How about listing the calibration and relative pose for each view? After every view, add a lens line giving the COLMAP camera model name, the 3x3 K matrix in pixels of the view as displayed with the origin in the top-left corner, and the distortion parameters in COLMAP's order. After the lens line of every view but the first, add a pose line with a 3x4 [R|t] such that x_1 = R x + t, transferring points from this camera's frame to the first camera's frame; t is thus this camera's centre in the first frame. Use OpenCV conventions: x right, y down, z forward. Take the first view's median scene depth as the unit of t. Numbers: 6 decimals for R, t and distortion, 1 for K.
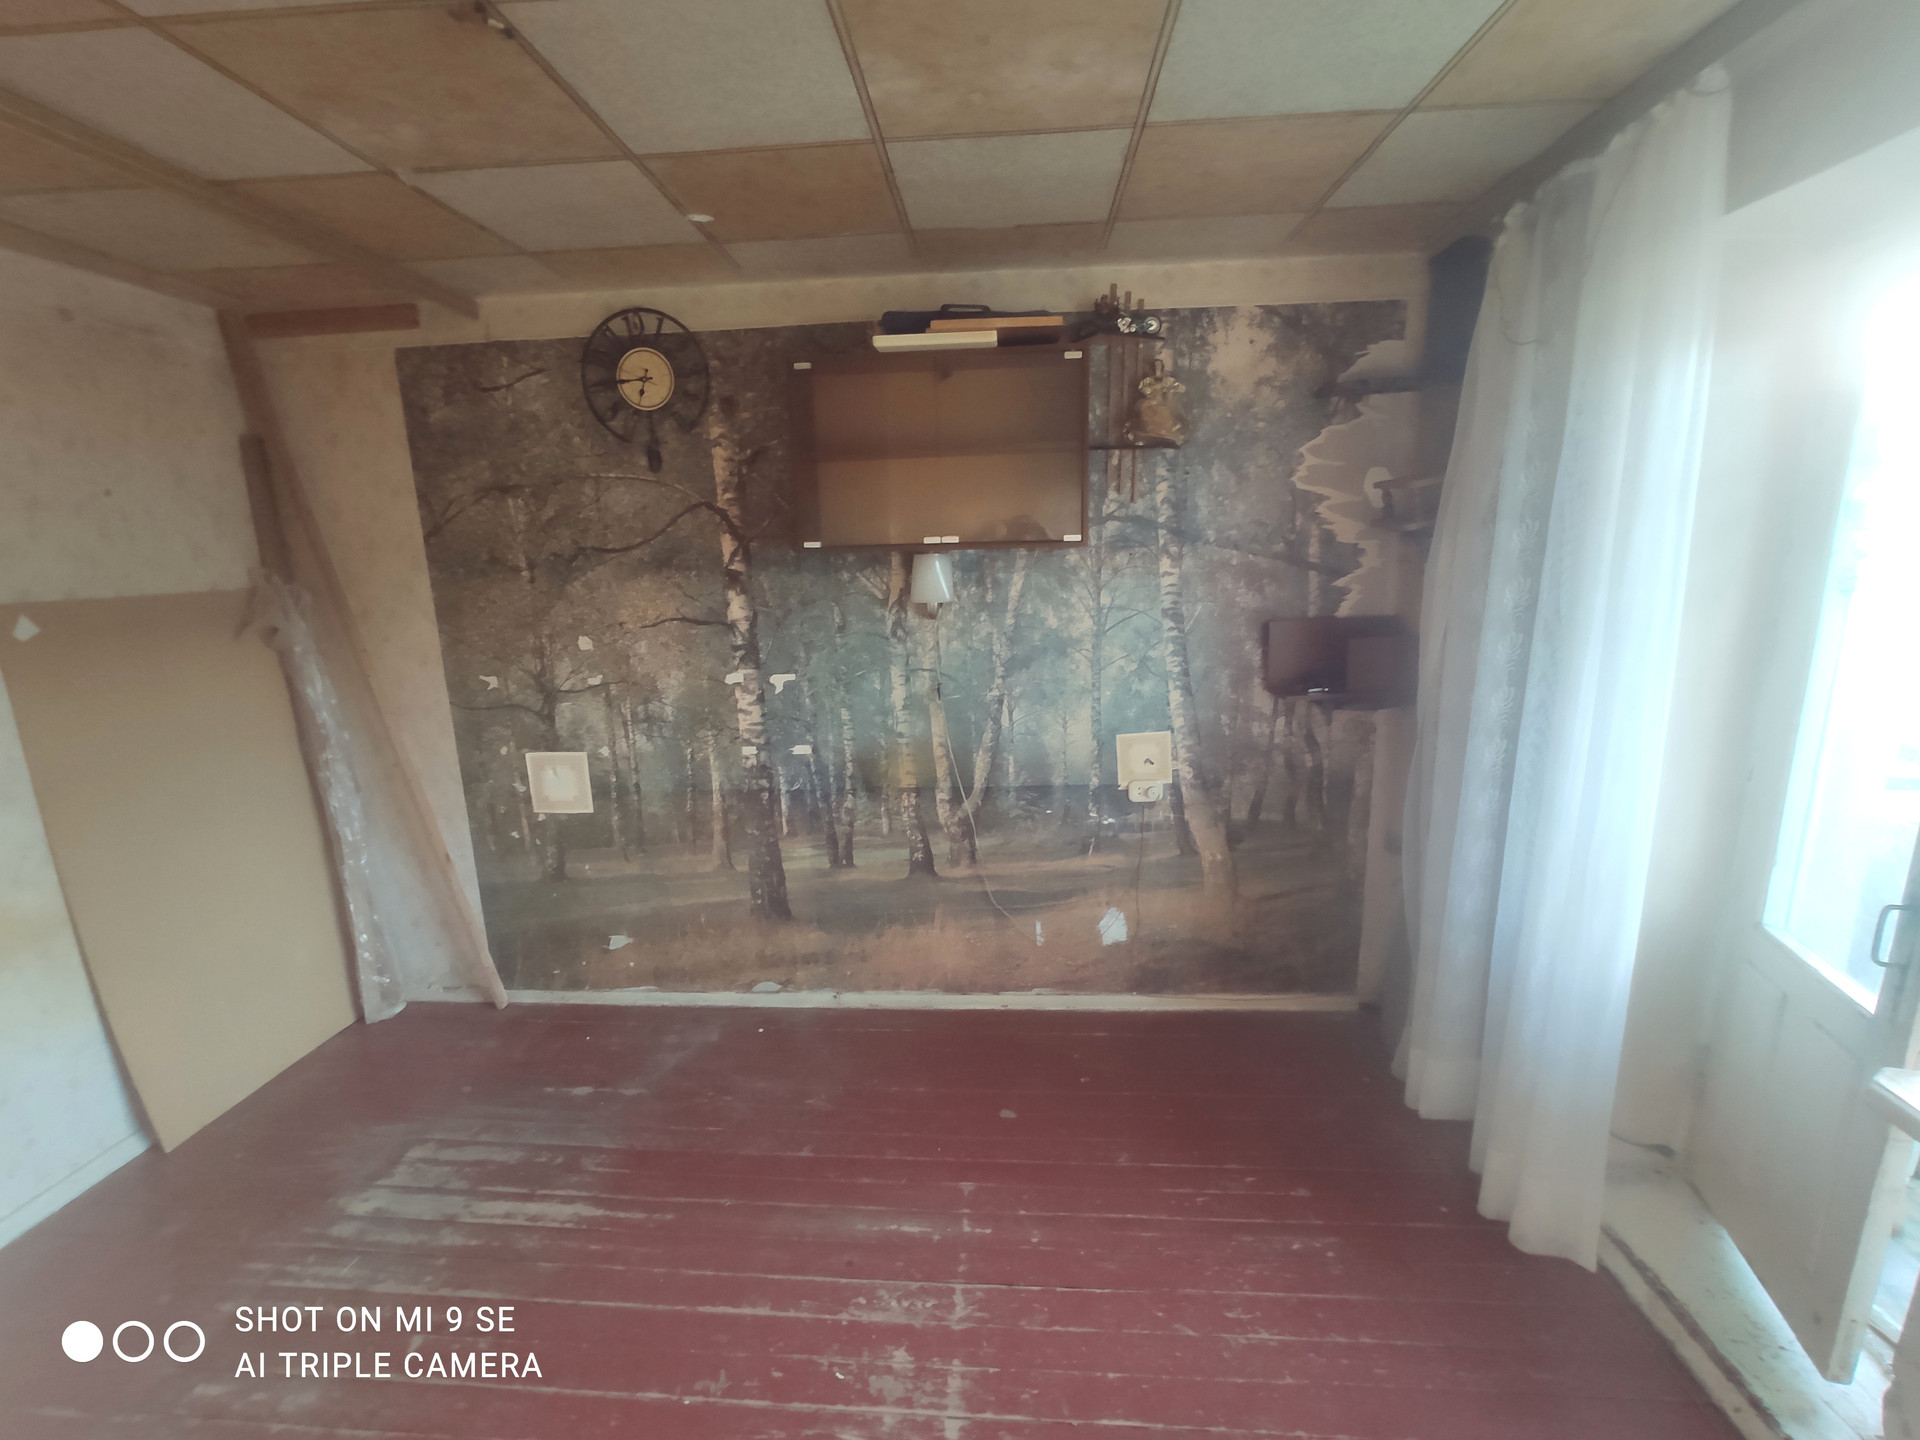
lens RADIAL K [[845.8, 0, 960.0], [0, 845.8, 720.0], [0, 0, 1]] dist [-0.030619, 0.000249]
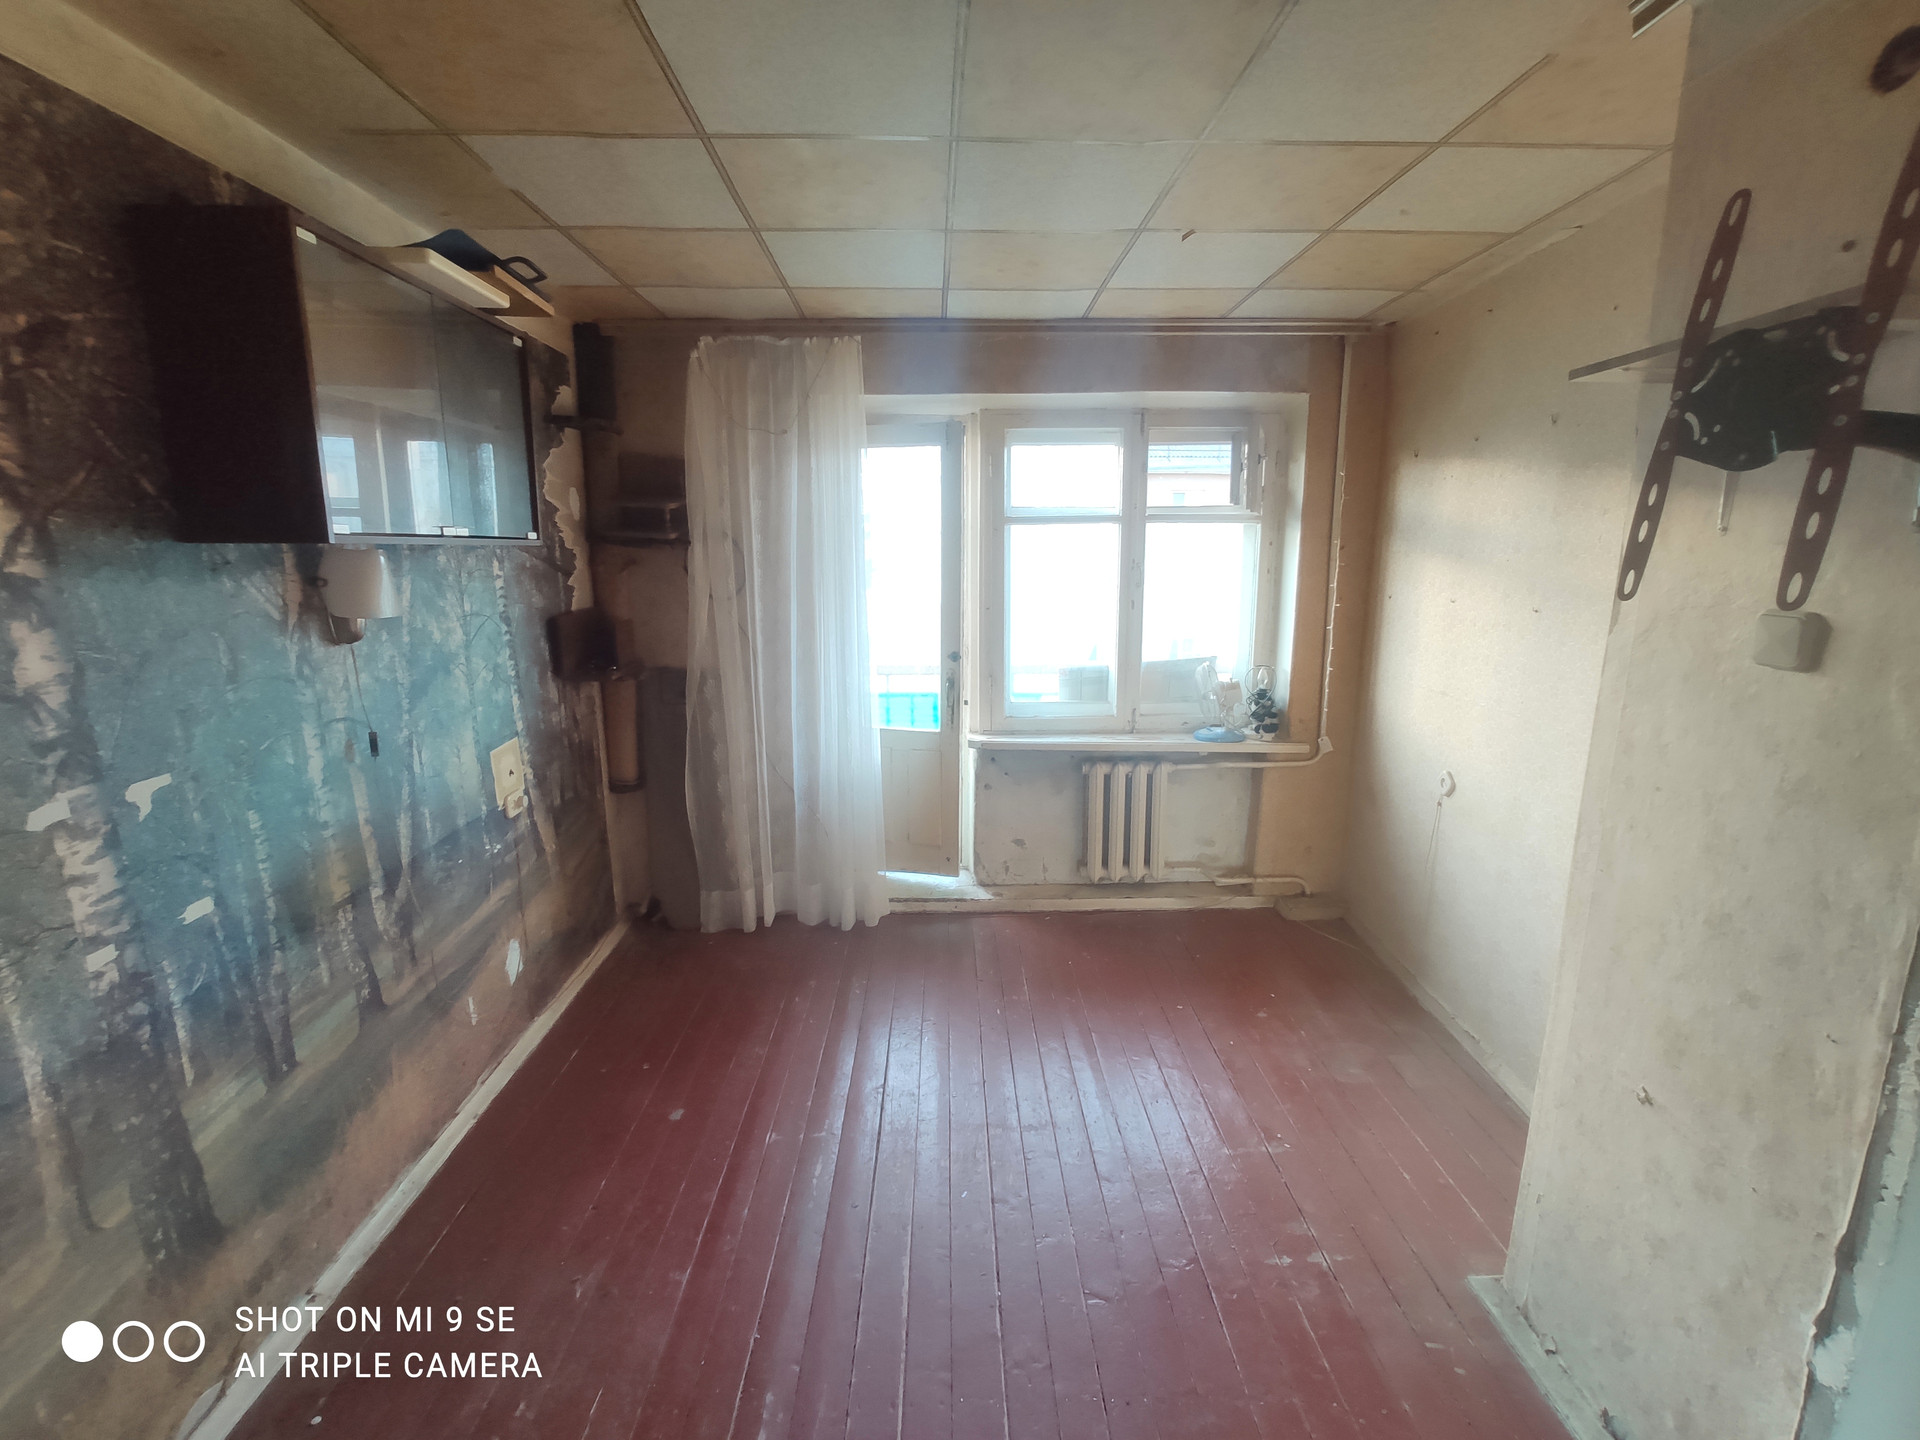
lens RADIAL K [[841.6, 0, 957.8], [0, 841.6, 718.5], [0, 0, 1]] dist [-0.026490, 0.008732]
pose [[-0.093275, -0.170047, 0.981012, -0.742718], [0.204960, 0.960925, 0.186053, -0.082216], [-0.974316, 0.218422, -0.054777, 0.542554]]
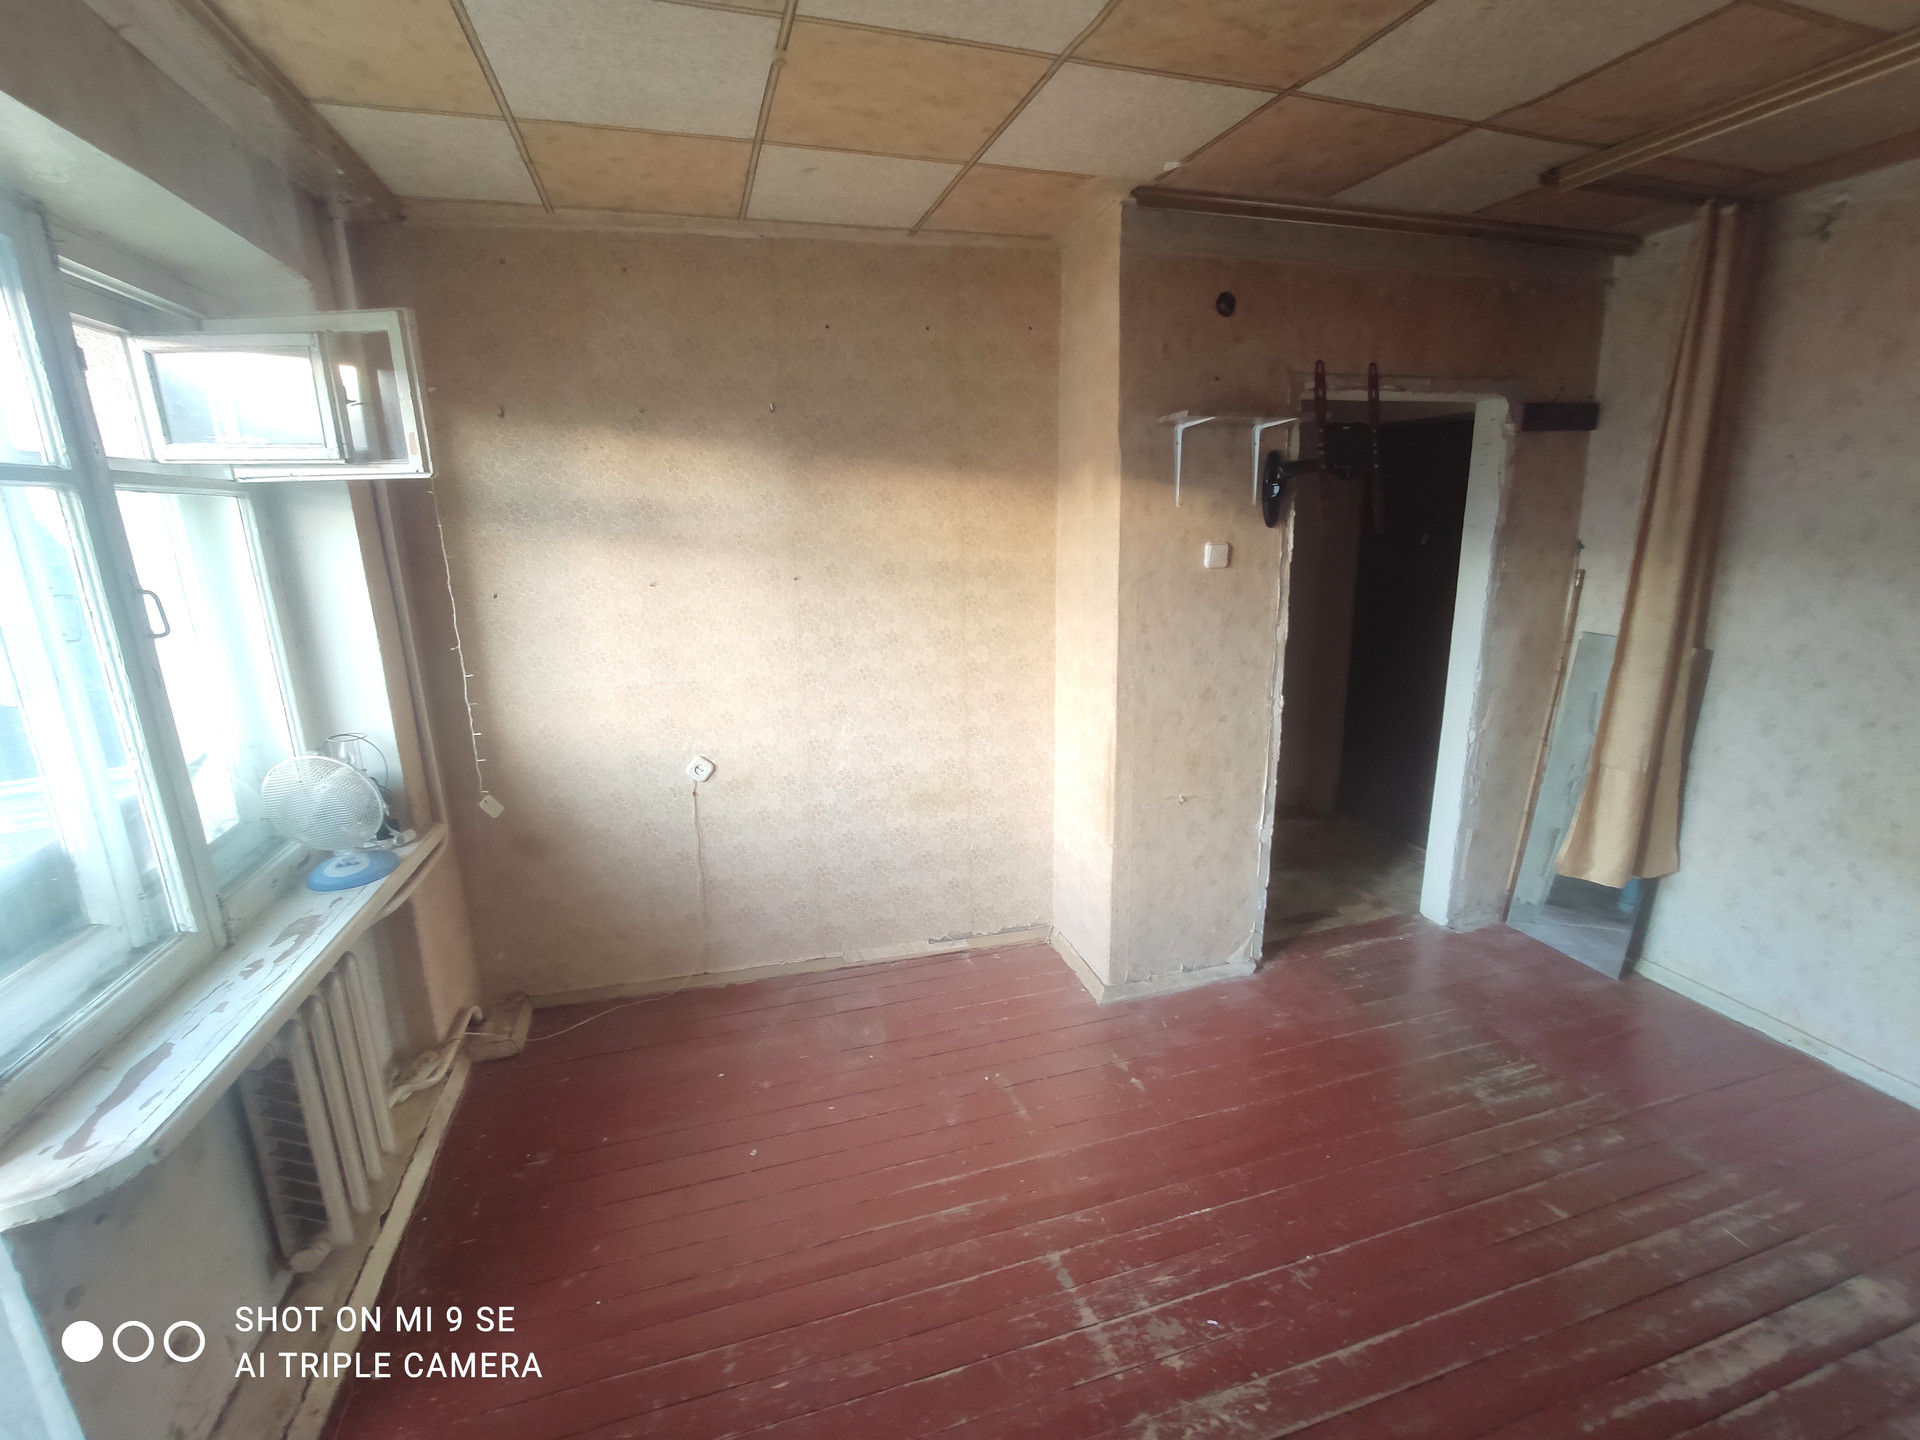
lens RADIAL K [[841.6, 0, 957.8], [0, 841.6, 718.5], [0, 0, 1]] dist [-0.026490, 0.008732]
pose [[-0.930706, 0.134290, -0.340223, 0.230903], [-0.023555, 0.906228, 0.422133, -0.177903], [0.365008, 0.400896, -0.840269, 0.850127]]
